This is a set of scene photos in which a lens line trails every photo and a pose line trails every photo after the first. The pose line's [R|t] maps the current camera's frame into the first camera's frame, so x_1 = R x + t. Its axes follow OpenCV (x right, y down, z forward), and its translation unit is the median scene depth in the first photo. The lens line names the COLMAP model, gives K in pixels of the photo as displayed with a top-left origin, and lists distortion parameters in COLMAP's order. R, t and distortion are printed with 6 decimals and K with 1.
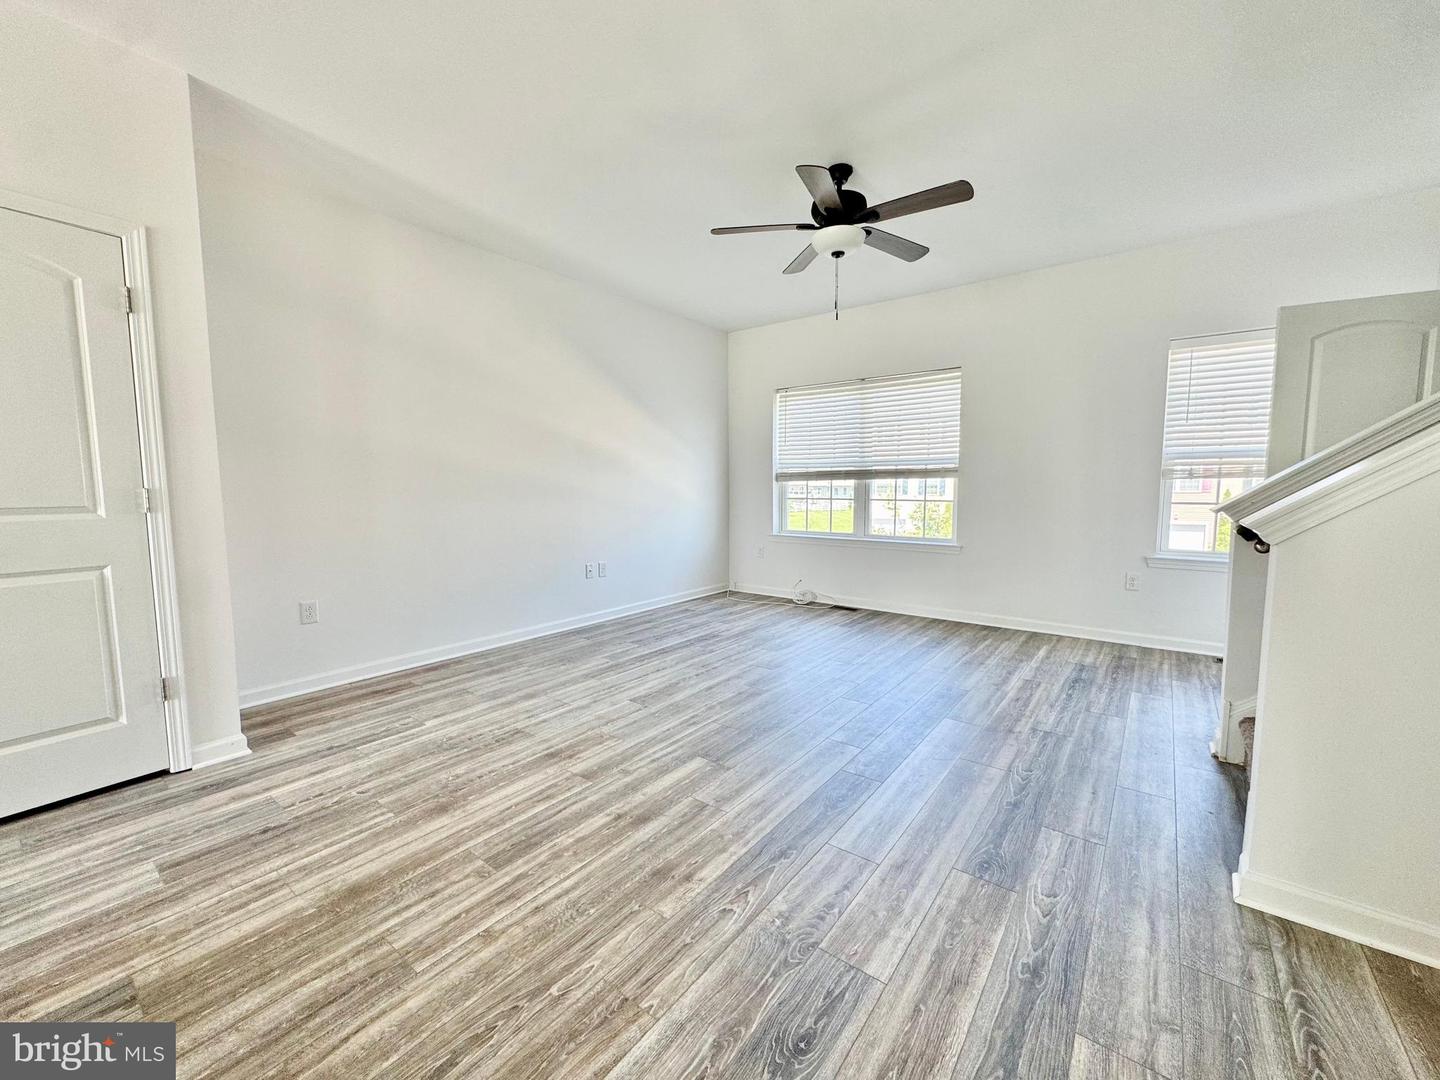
lens RADIAL K [[575.8, 0, 713.8], [0, 575.8, 542.0], [0, 0, 1]] dist [-0.001753, -0.000015]
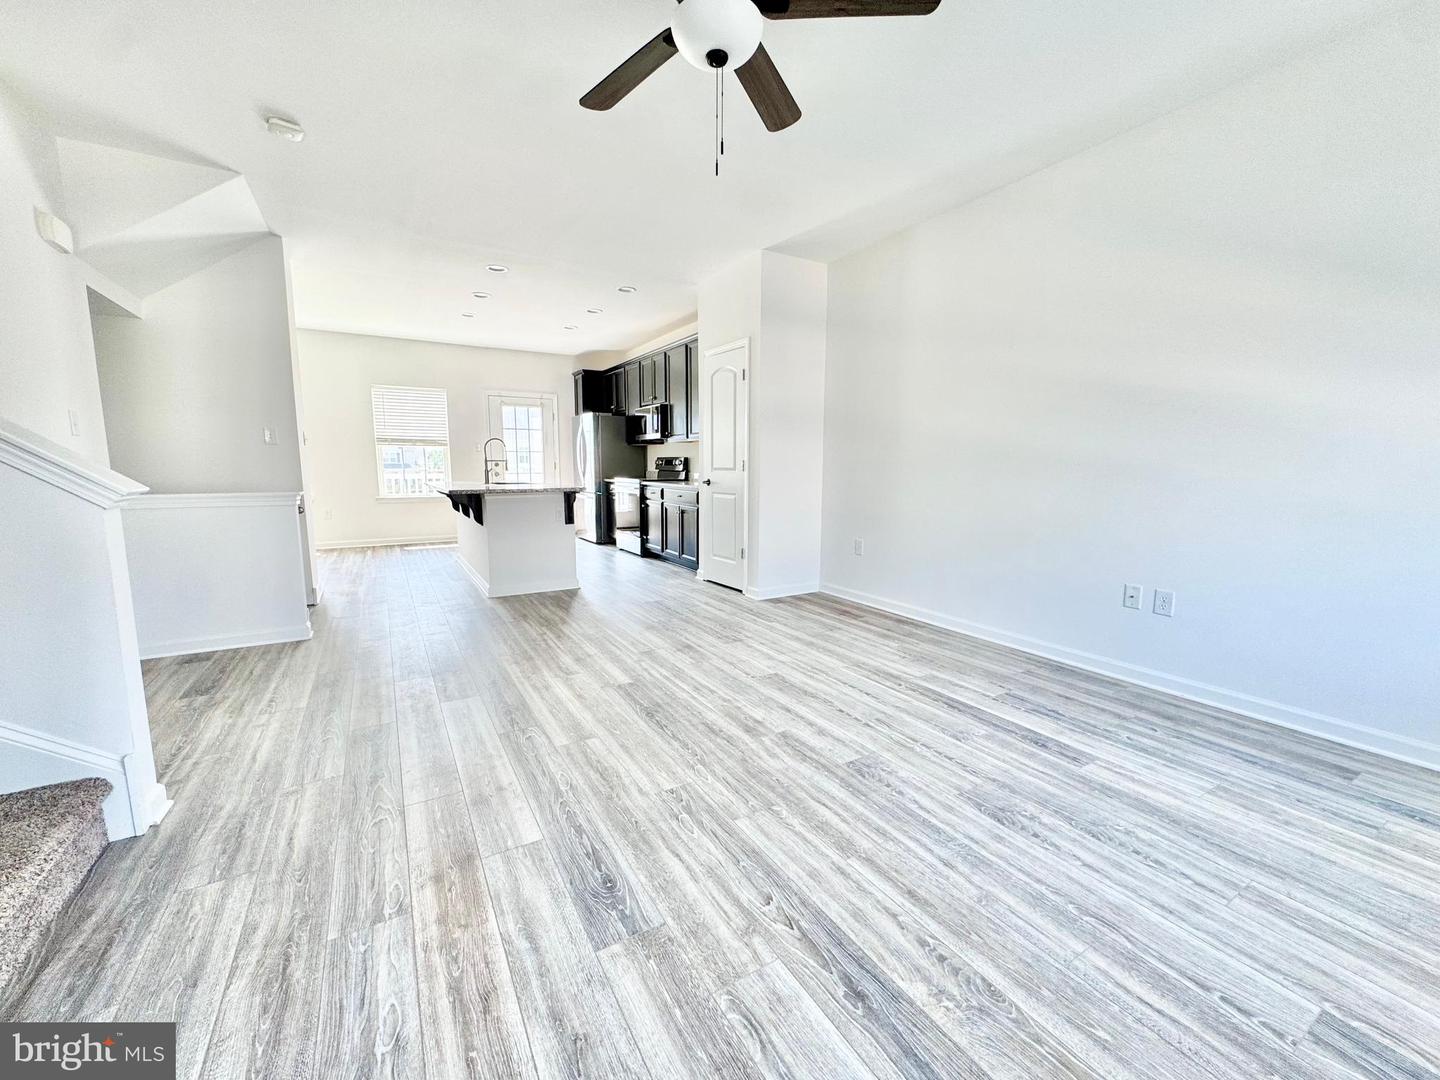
lens RADIAL K [[575.8, 0, 722.5], [0, 575.8, 533.4], [0, 0, 1]] dist [-0.001753, -0.000015]
pose [[-0.359659, 0.116868, -0.925736, 1.204322], [-0.092445, 0.982781, 0.159985, -0.176641], [0.928493, 0.143120, -0.342662, 1.875547]]
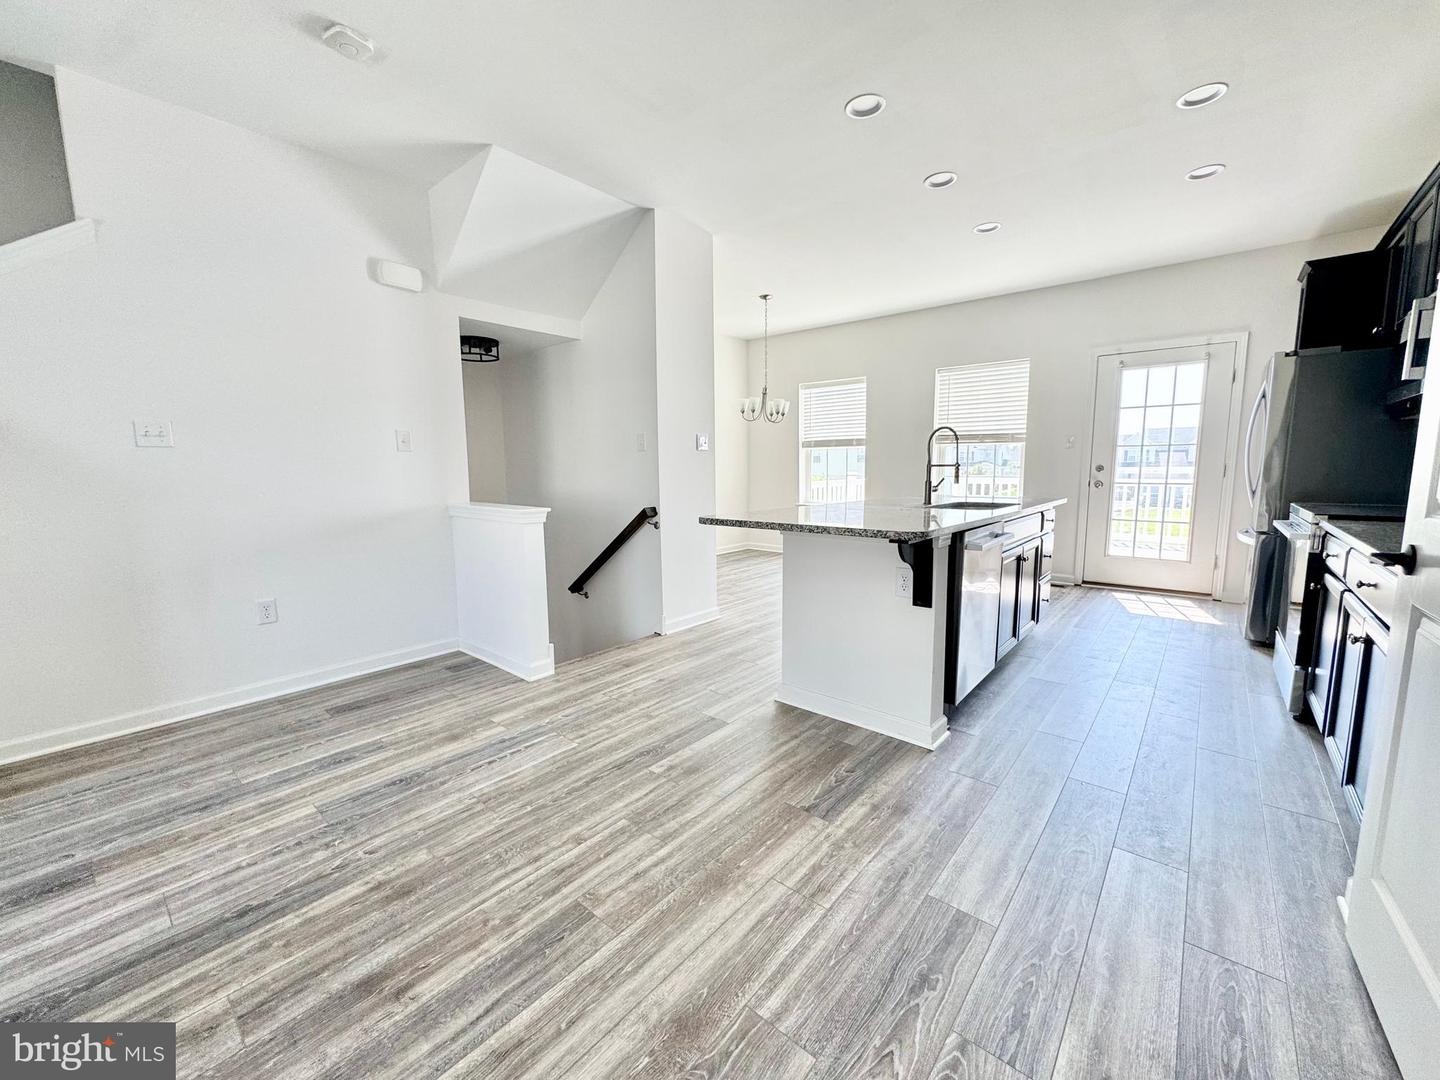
lens RADIAL K [[575.8, 0, 713.9], [0, 575.8, 534.0], [0, 0, 1]] dist [-0.001753, -0.000015]
pose [[-0.998729, 0.008231, 0.049721, -0.547654], [0.018843, 0.976007, 0.216924, -0.151345], [-0.046742, 0.217585, -0.974921, 1.491063]]
